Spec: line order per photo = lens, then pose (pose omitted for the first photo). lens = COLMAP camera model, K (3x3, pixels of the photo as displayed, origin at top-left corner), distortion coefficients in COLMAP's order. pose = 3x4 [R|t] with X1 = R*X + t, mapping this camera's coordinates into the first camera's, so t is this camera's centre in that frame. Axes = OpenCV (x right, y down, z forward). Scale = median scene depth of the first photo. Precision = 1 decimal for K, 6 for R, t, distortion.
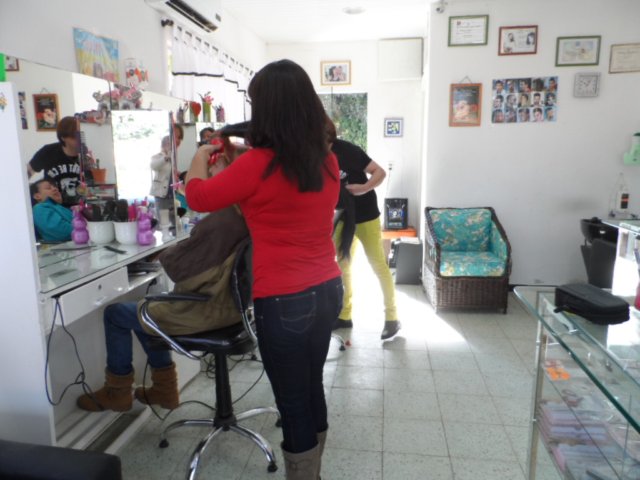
lens RADIAL K [[491.9, 0, 317.8], [0, 491.9, 236.7], [0, 0, 1]] dist [-0.005926, 0.011776]
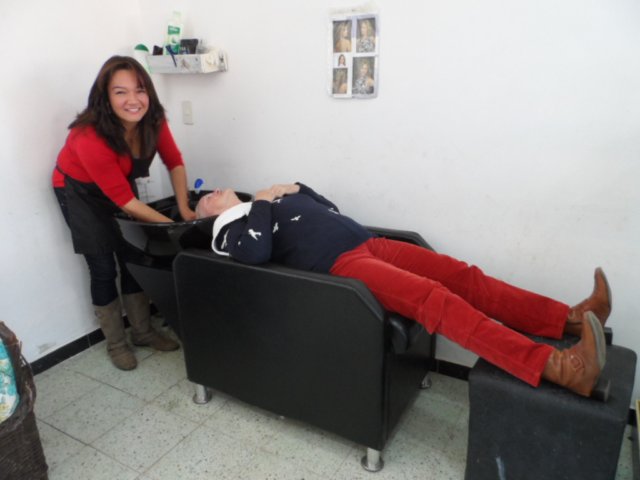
lens RADIAL K [[491.9, 0, 317.8], [0, 491.9, 236.7], [0, 0, 1]] dist [-0.005926, 0.011776]
pose [[0.374299, -0.288546, 0.881273, 0.154595], [0.184323, 0.954543, 0.234249, -0.091143], [-0.908804, 0.074760, 0.410470, 0.578958]]
